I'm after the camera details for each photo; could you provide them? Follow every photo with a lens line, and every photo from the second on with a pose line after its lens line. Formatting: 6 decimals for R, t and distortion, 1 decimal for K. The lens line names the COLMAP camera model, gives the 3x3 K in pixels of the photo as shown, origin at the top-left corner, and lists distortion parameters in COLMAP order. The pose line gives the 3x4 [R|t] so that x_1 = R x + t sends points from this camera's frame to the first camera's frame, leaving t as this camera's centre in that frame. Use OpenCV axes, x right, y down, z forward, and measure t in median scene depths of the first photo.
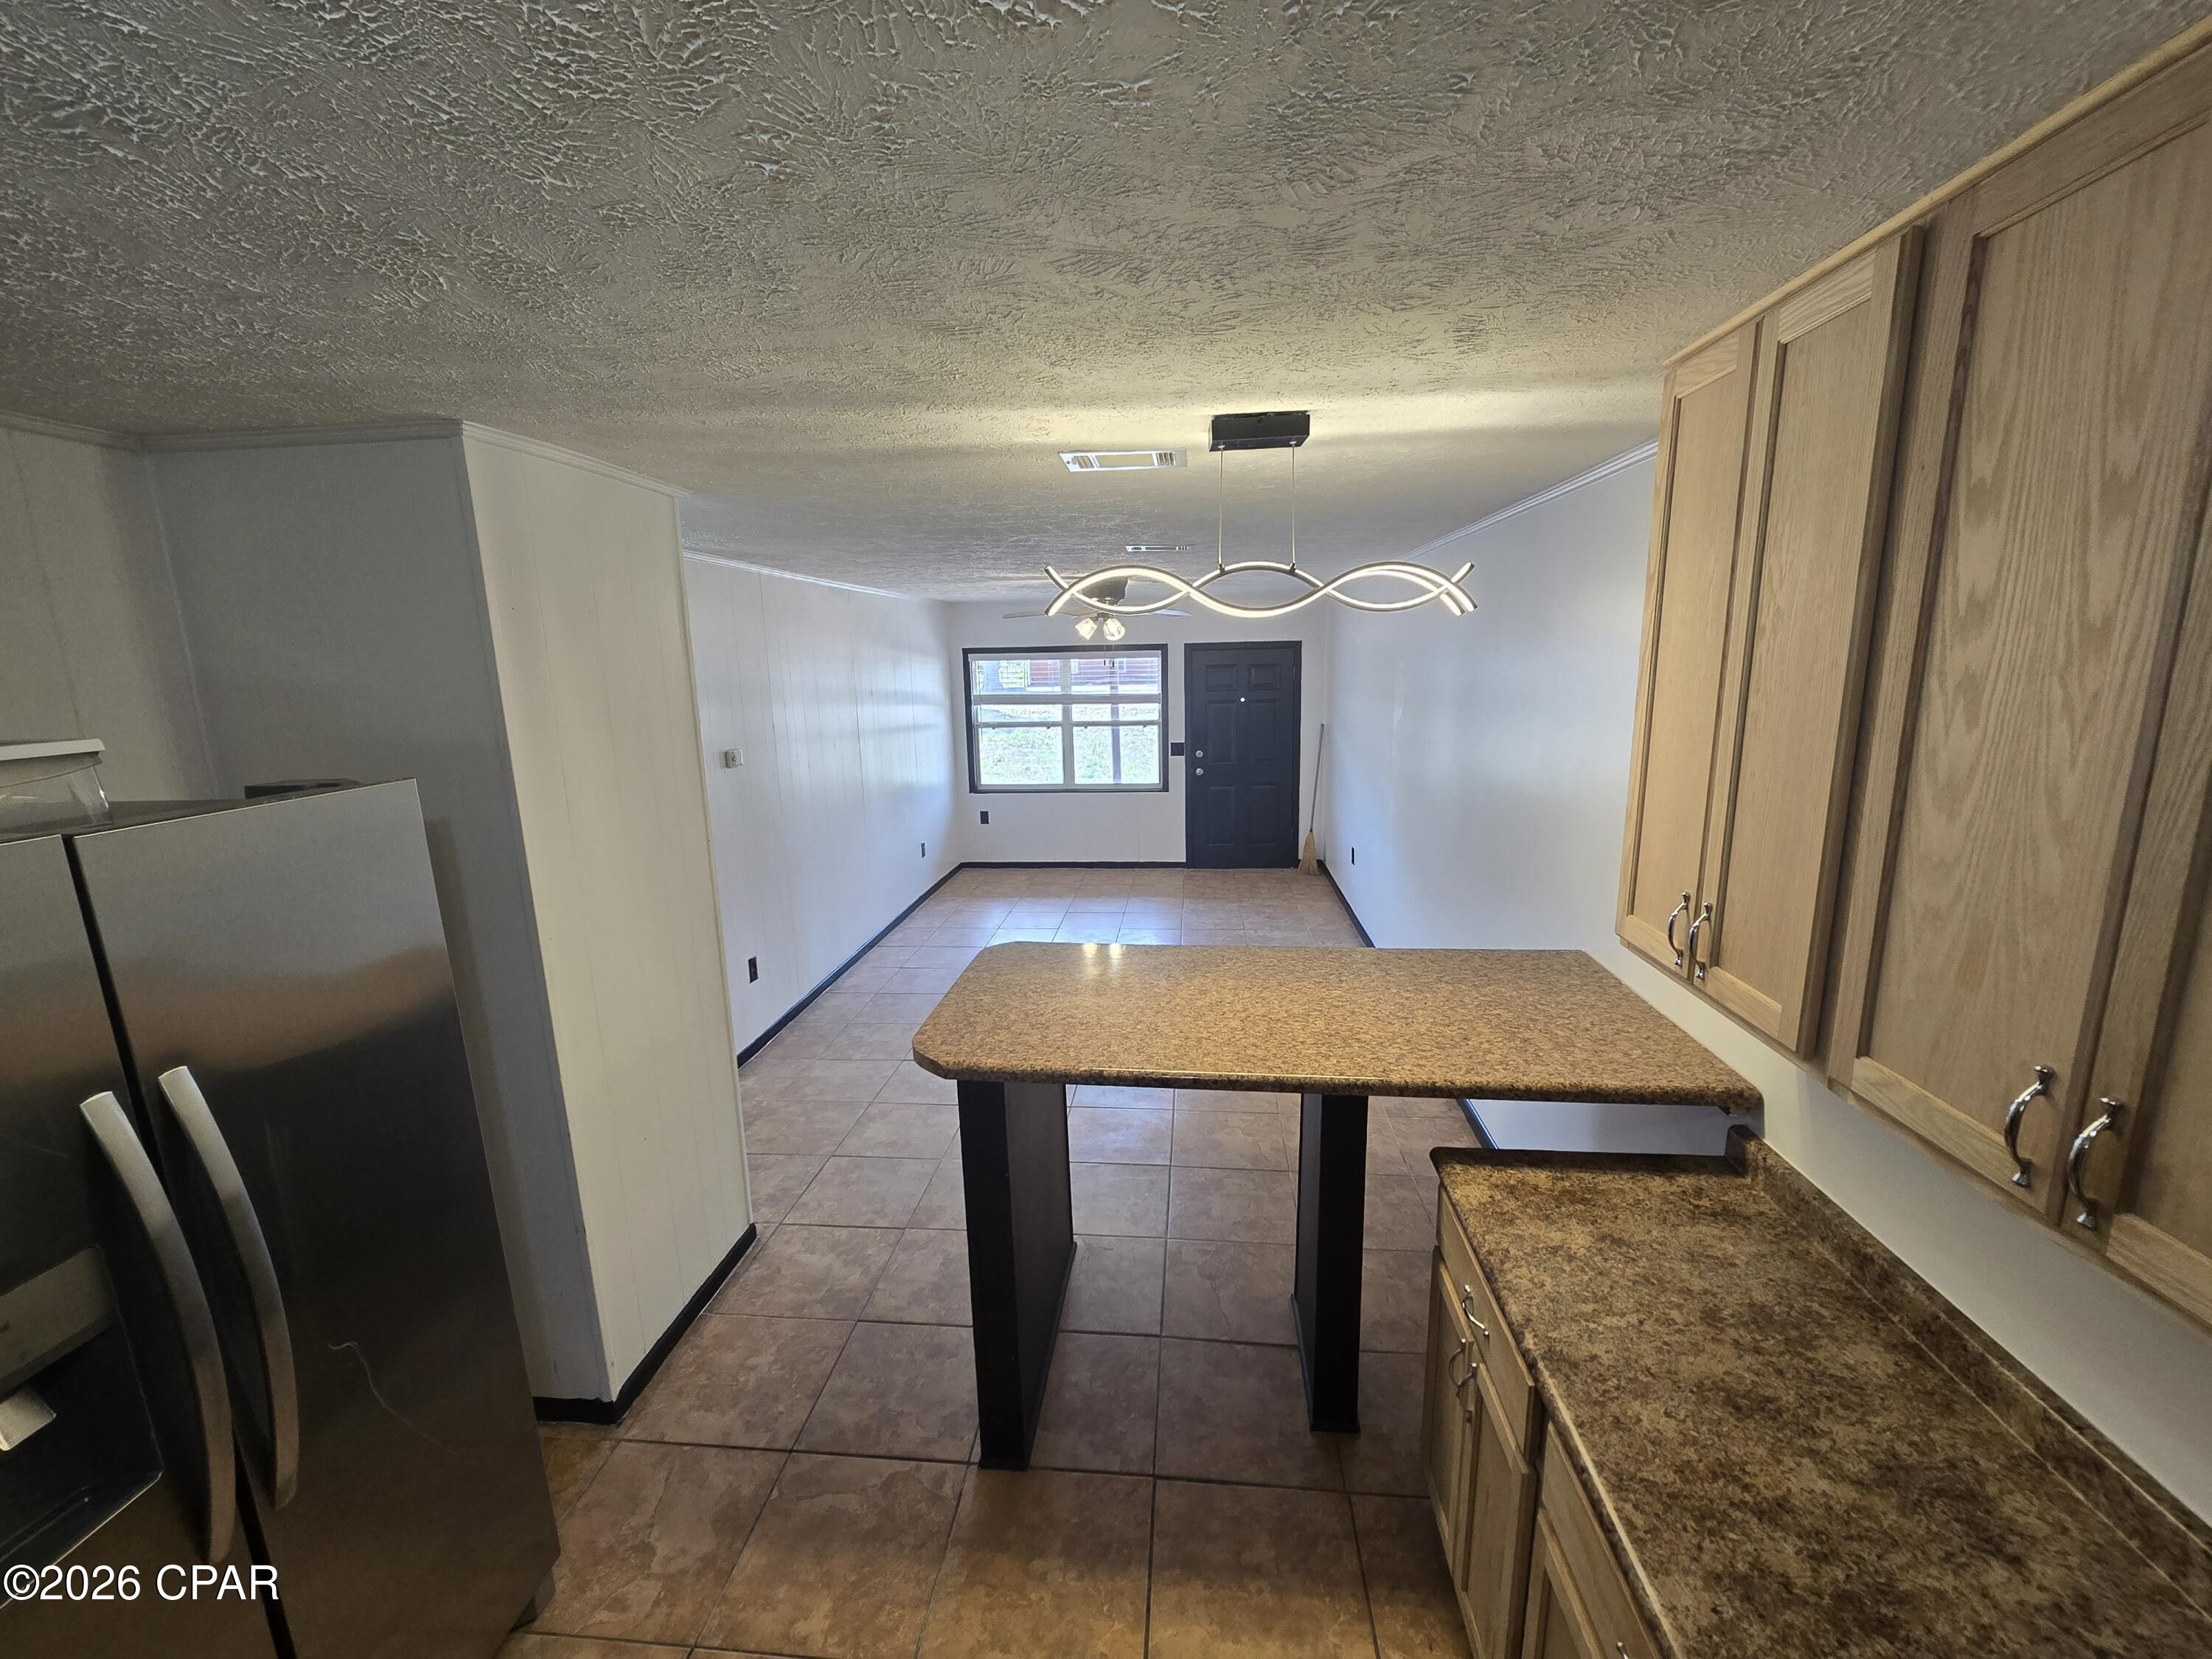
lens RADIAL K [[903.7, 0, 1117.0], [0, 903.7, 841.9], [0, 0, 1]] dist [-0.004688, 0.002215]
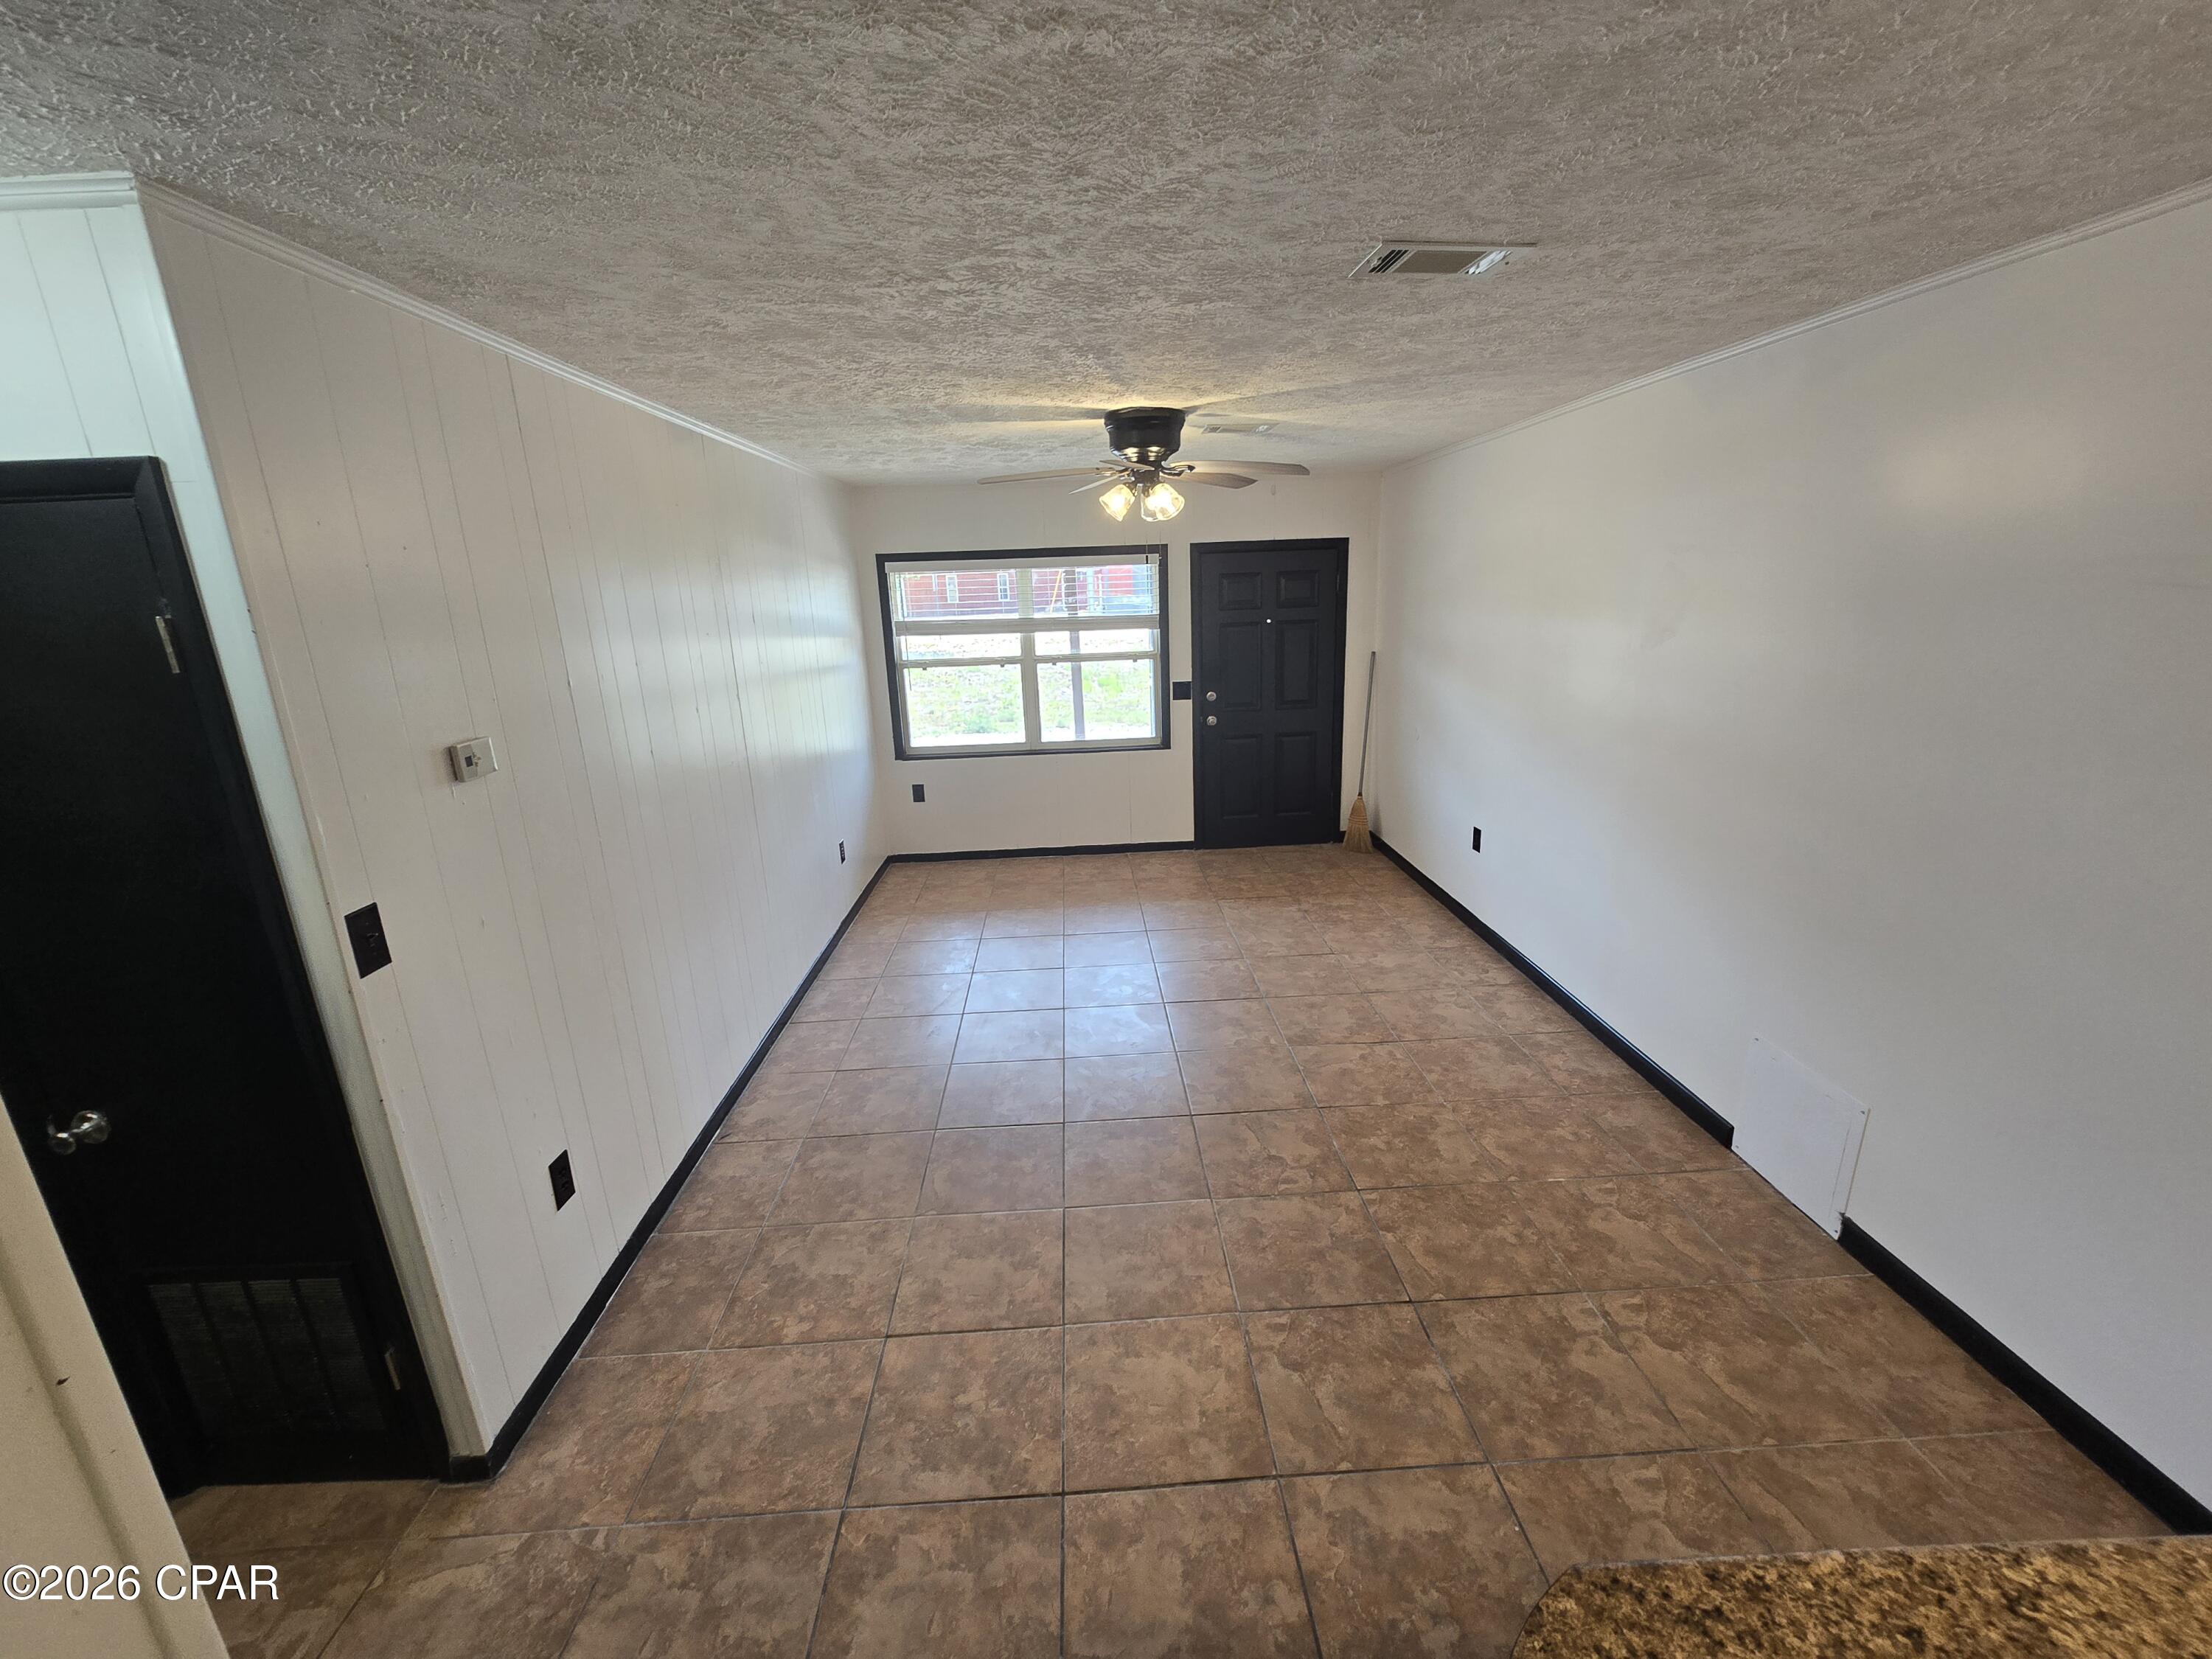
lens RADIAL K [[903.7, 0, 1111.6], [0, 903.7, 838.9], [0, 0, 1]] dist [-0.004688, 0.002215]
pose [[0.991275, -0.049625, 0.122108, -0.291925], [0.040834, 0.996461, 0.073478, -0.131300], [-0.125323, -0.067851, 0.989793, 0.913321]]
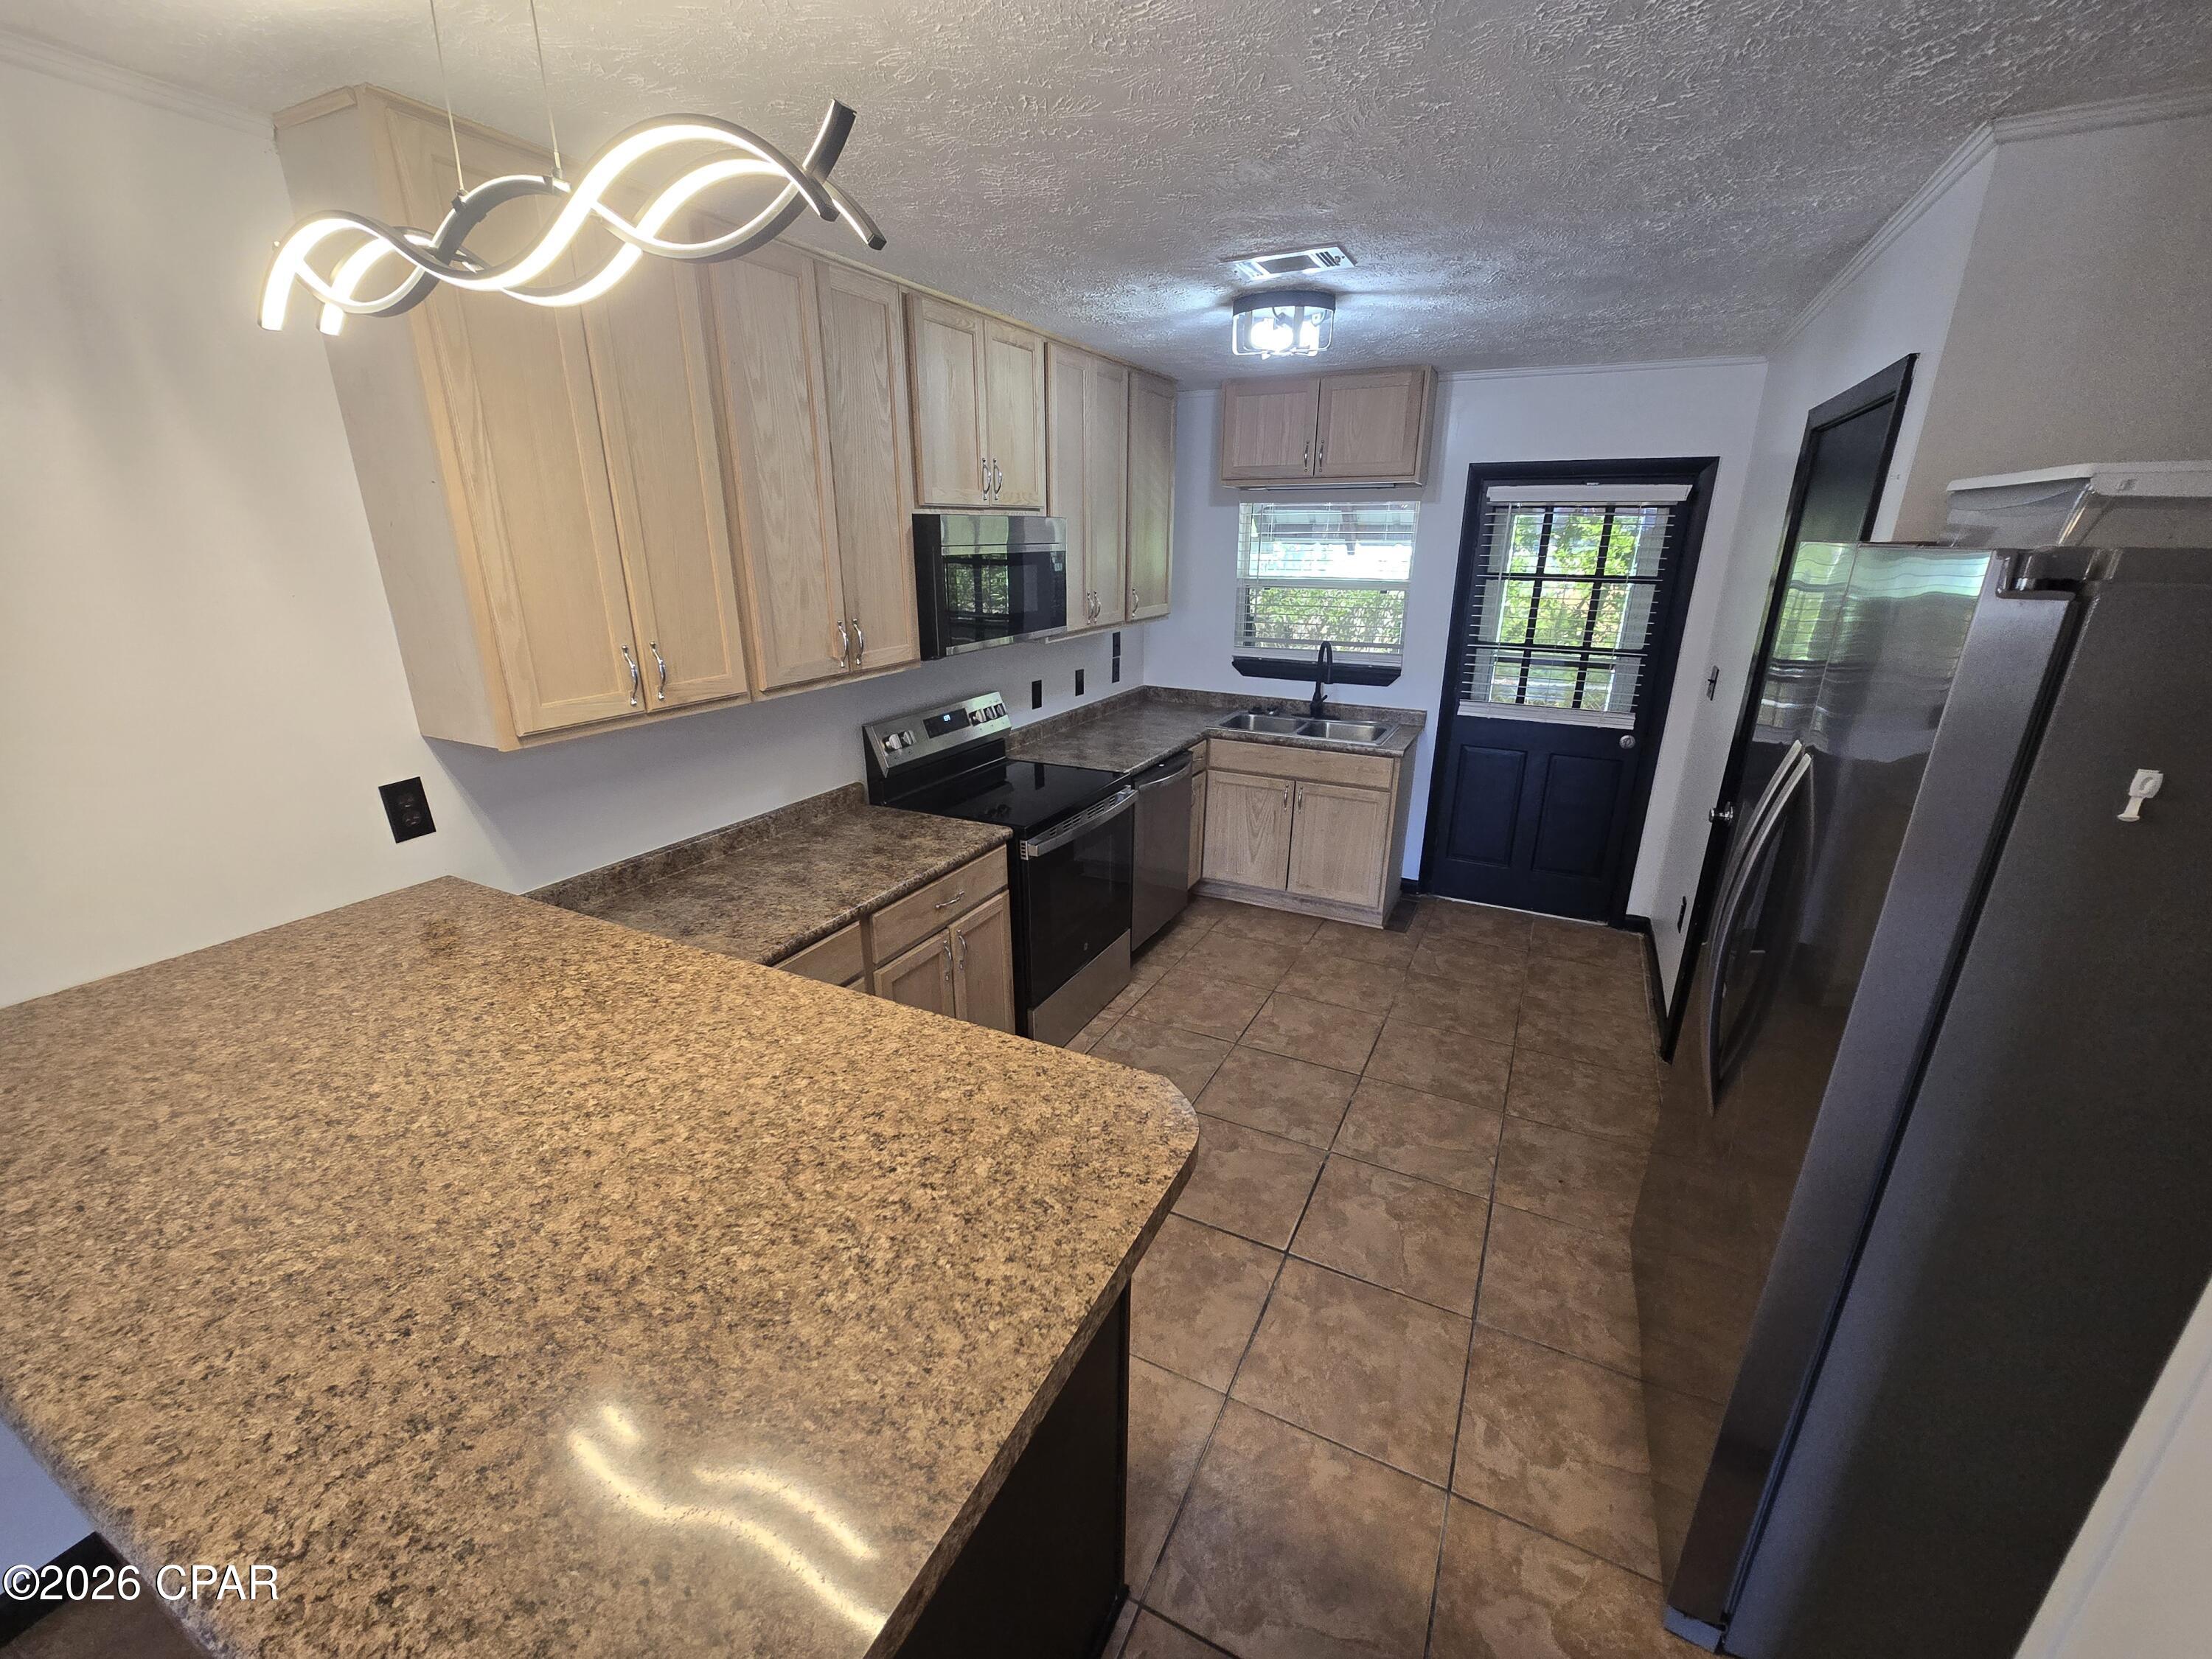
lens RADIAL K [[903.7, 0, 1109.0], [0, 903.7, 839.9], [0, 0, 1]] dist [-0.004688, 0.002215]
pose [[-0.929129, -0.105400, 0.354414, -0.294313], [0.087210, 0.869002, 0.487063, -0.160989], [-0.359323, 0.483453, -0.798223, 1.149532]]
